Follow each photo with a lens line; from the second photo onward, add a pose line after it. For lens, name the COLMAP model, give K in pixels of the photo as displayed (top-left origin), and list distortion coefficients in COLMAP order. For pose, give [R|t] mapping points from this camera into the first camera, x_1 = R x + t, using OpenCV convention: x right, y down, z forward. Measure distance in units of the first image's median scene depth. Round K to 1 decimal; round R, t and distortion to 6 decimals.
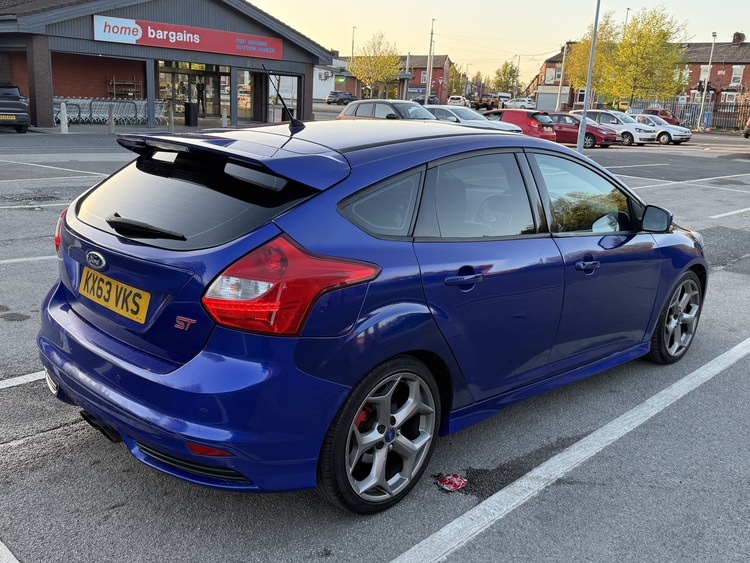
lens RADIAL K [[719.1, 0, 377.7], [0, 719.1, 279.4], [0, 0, 1]] dist [0.093560, -0.167421]
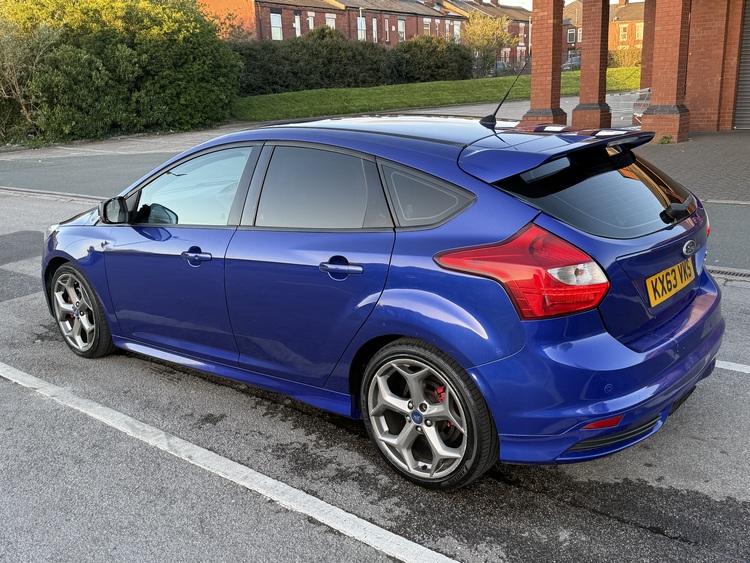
lens RADIAL K [[719.1, 0, 377.7], [0, 719.1, 279.4], [0, 0, 1]] dist [0.093560, -0.167421]
pose [[-0.085568, -0.307110, 0.947819, -1.009775], [0.277944, 0.906184, 0.318712, -0.333890], [-0.956779, 0.290712, 0.007819, 1.047743]]
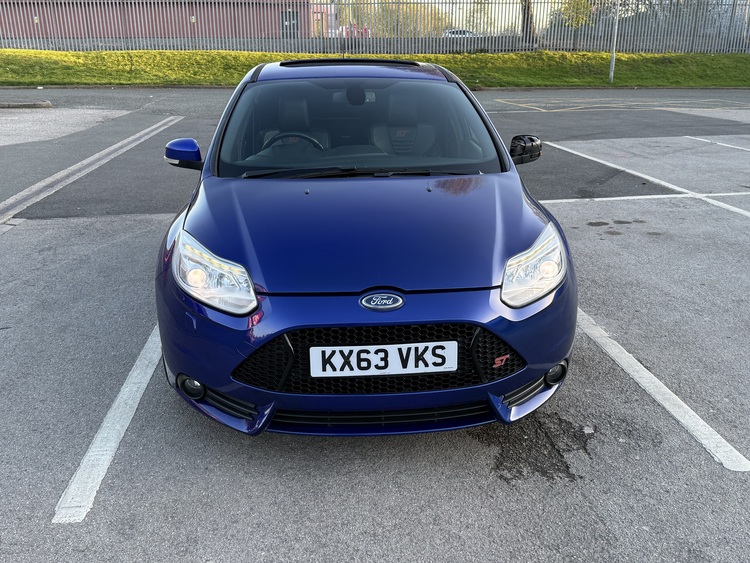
lens RADIAL K [[719.1, 0, 377.7], [0, 719.1, 279.4], [0, 0, 1]] dist [0.093560, -0.167421]
pose [[-0.651436, 0.171744, -0.739010, 1.014500], [-0.218128, 0.890523, 0.399235, -0.395422], [0.726671, 0.421275, -0.542657, 1.893979]]
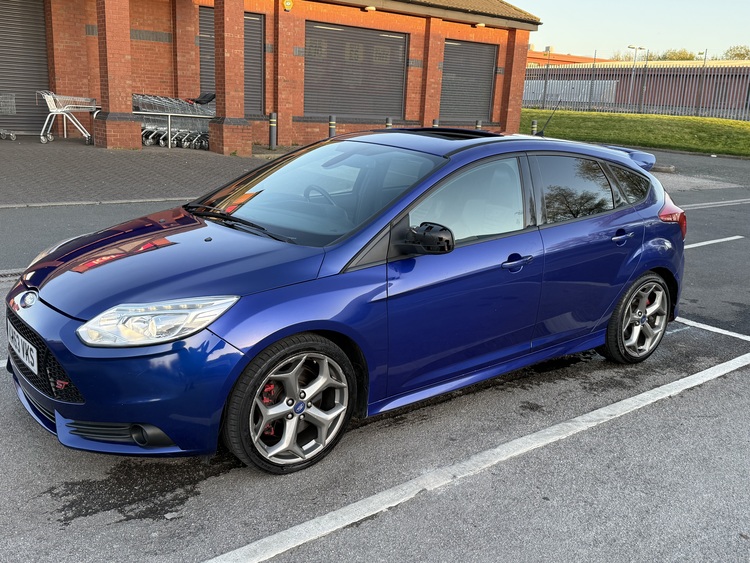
lens RADIAL K [[719.1, 0, 377.7], [0, 719.1, 279.4], [0, 0, 1]] dist [0.093560, -0.167421]
pose [[-0.986210, -0.138251, 0.090975, 0.042393], [-0.079591, 0.878160, 0.471699, -0.565404], [-0.145104, 0.457954, -0.877054, 2.218502]]
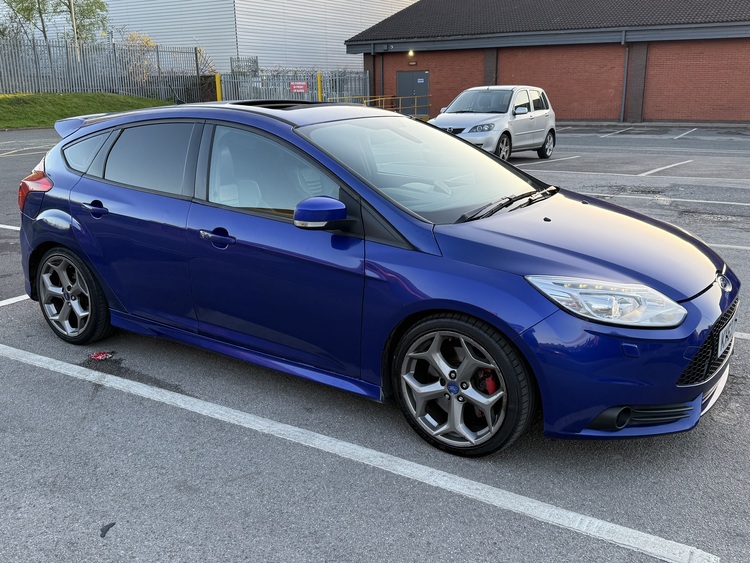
lens RADIAL K [[719.1, 0, 377.7], [0, 719.1, 279.4], [0, 0, 1]] dist [0.093560, -0.167421]
pose [[0.190992, 0.193521, -0.962326, 1.260393], [-0.213274, 0.965134, 0.151757, -0.157114], [0.958142, 0.176255, 0.225606, 0.959577]]
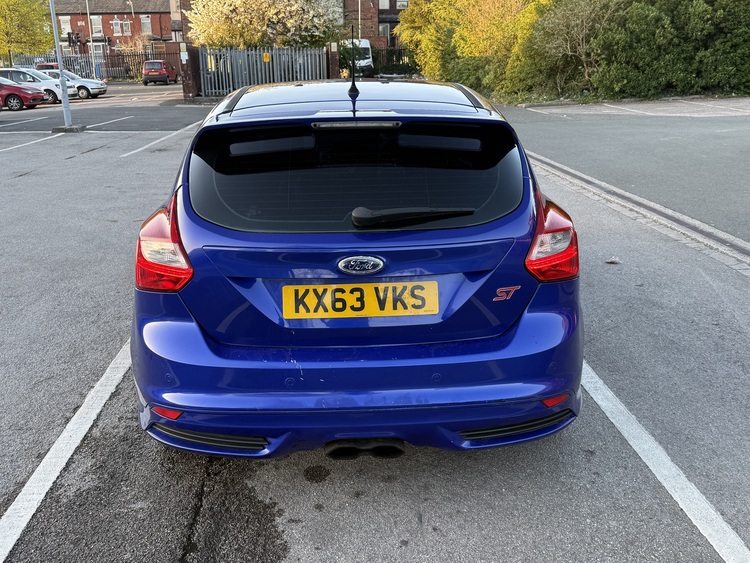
lens RADIAL K [[719.1, 0, 377.7], [0, 719.1, 279.4], [0, 0, 1]] dist [0.093560, -0.167421]
pose [[0.679596, -0.272256, 0.681194, -0.695408], [0.230478, 0.960803, 0.154071, -0.099494], [-0.696440, 0.052294, 0.715707, 0.267210]]
